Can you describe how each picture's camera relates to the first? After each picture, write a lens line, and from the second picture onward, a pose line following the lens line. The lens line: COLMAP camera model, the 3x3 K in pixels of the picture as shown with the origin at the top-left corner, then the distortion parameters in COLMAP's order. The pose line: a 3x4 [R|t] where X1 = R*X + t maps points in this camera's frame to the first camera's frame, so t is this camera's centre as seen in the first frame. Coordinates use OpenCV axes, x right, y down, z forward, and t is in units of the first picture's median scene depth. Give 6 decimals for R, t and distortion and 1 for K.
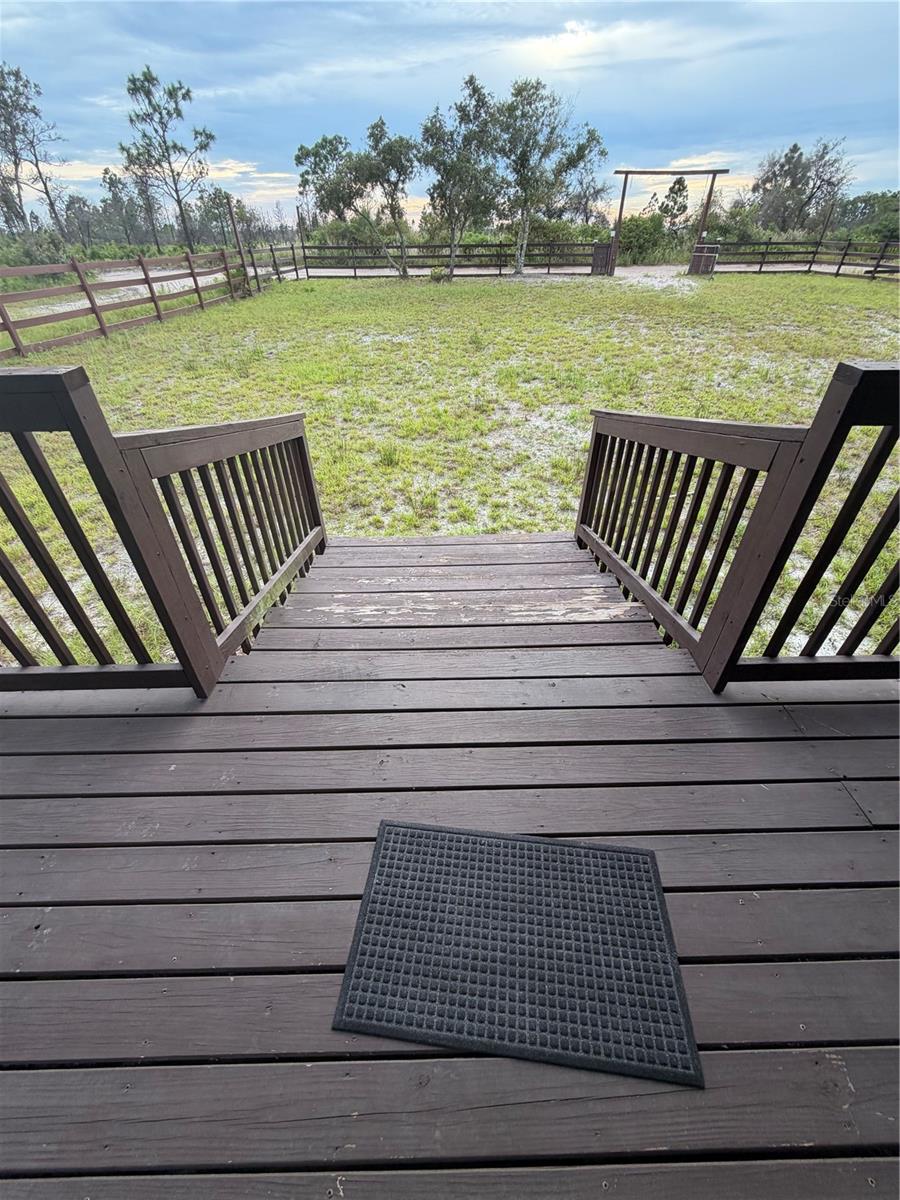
lens RADIAL K [[477.0, 0, 448.7], [0, 477.0, 597.0], [0, 0, 1]] dist [-0.000367, 0.000034]
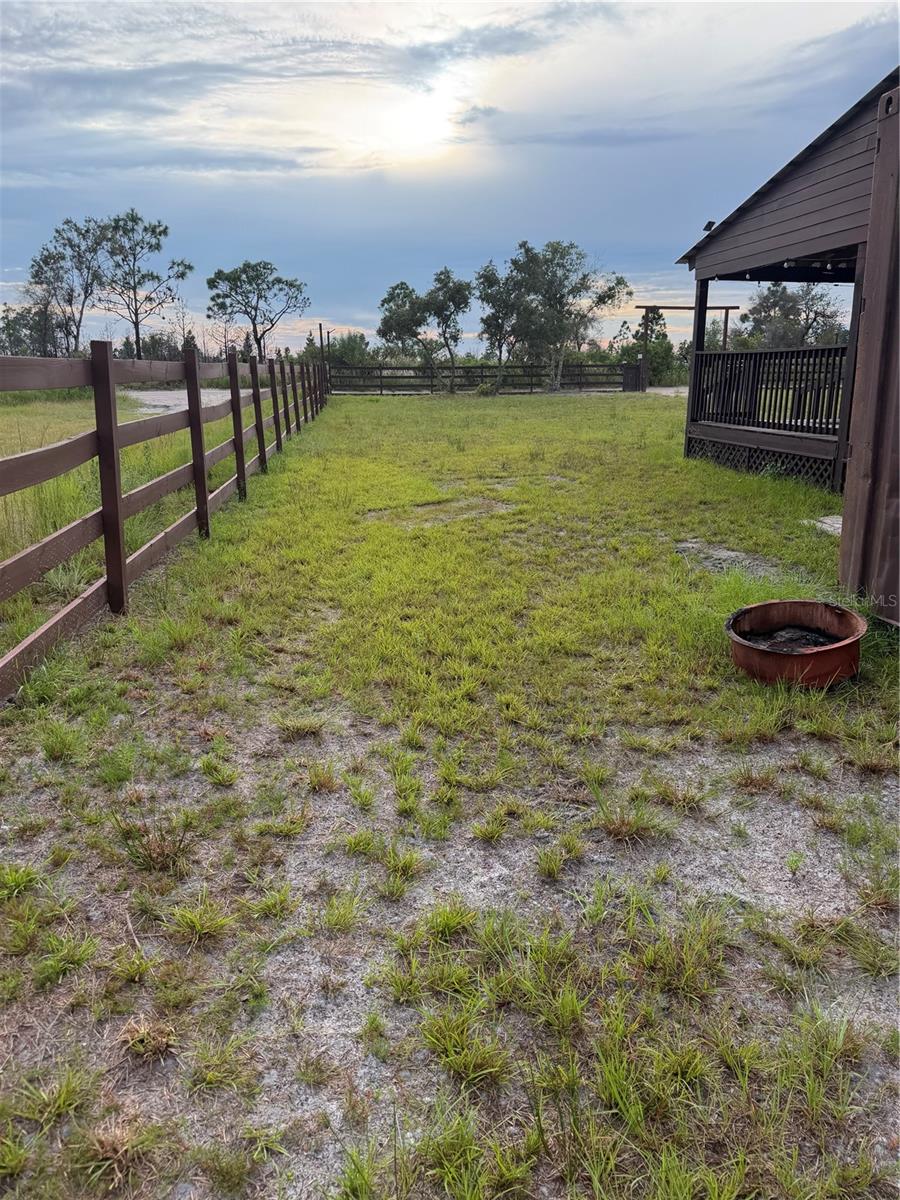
lens RADIAL K [[849.2, 0, 446.6], [0, 849.2, 598.2], [0, 0, 1]] dist [0.013907, -0.014163]
pose [[0.987953, -0.036945, 0.150279, -0.422711], [0.090452, 0.925797, -0.367041, 0.393977], [-0.125567, 0.376212, 0.917985, -0.478073]]
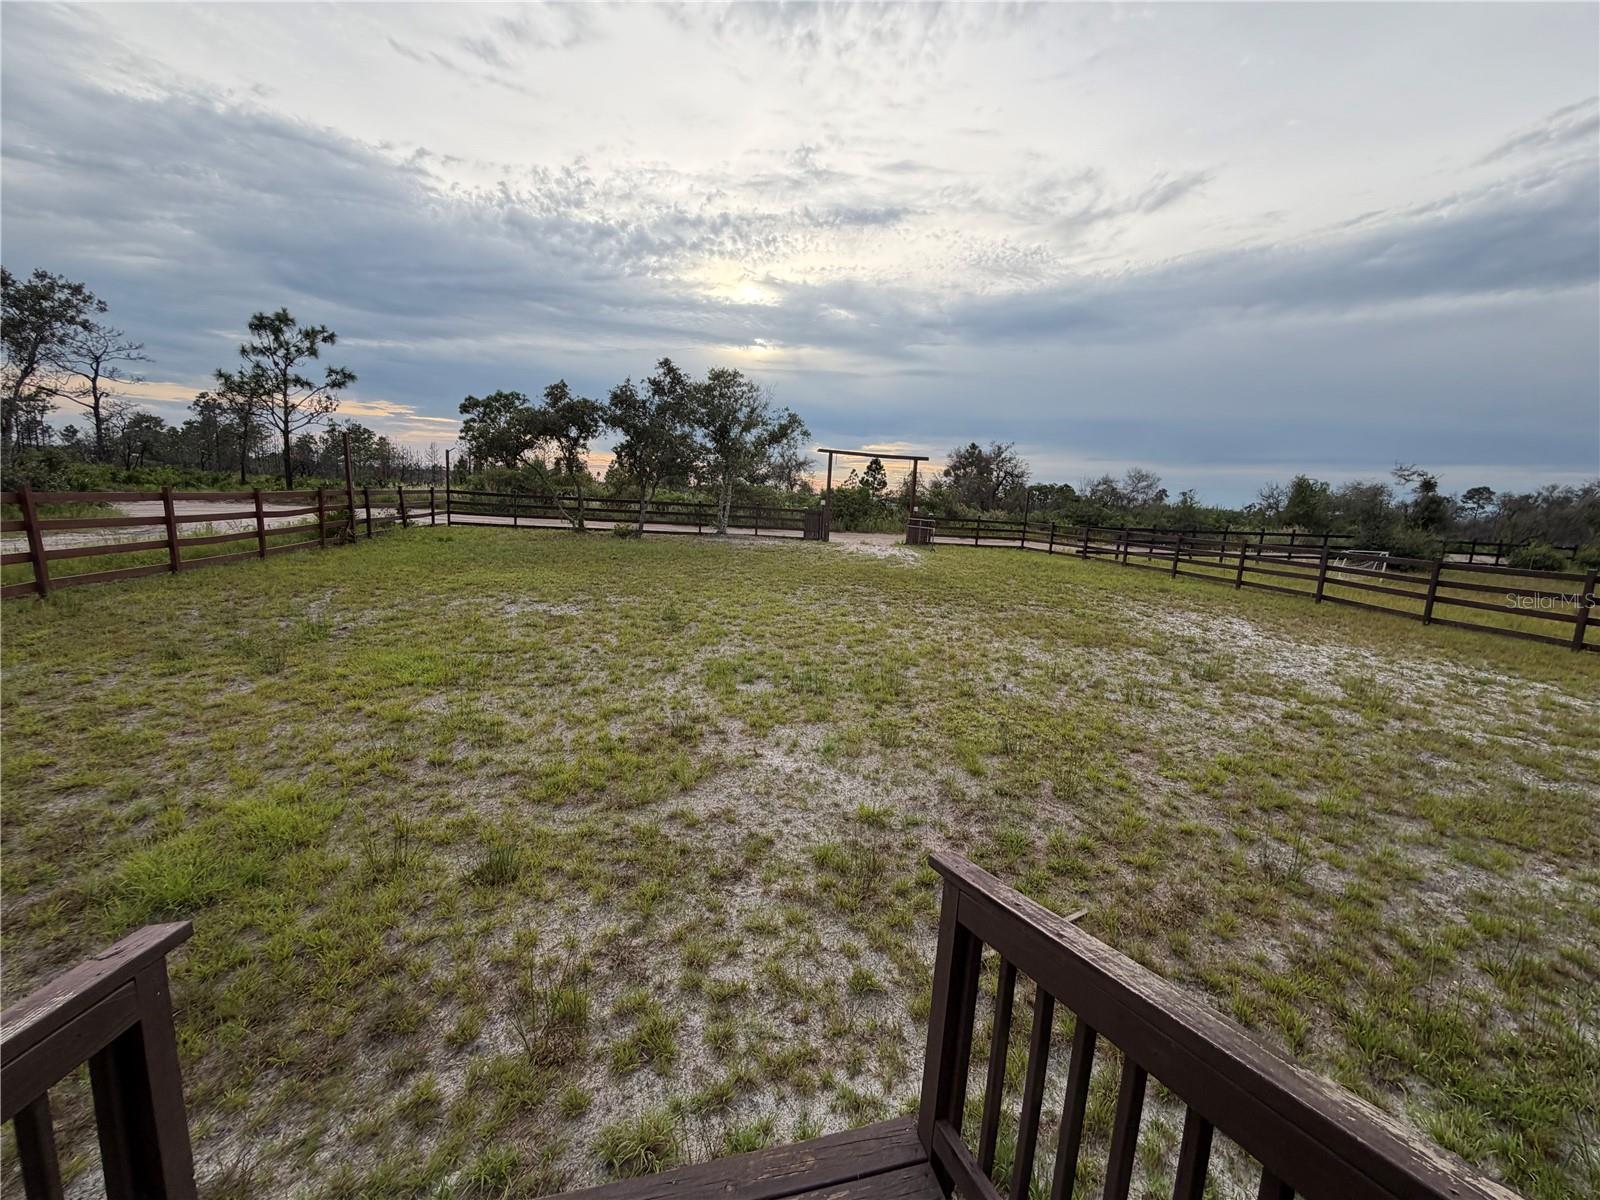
lens RADIAL K [[636.0, 0, 792.1], [0, 636.0, 604.2], [0, 0, 1]] dist [-0.000367, 0.000034]
pose [[0.970988, 0.026300, 0.237679, 0.002349], [0.085701, 0.889637, -0.448554, -0.058975], [-0.223245, 0.455910, 0.861573, 0.065756]]
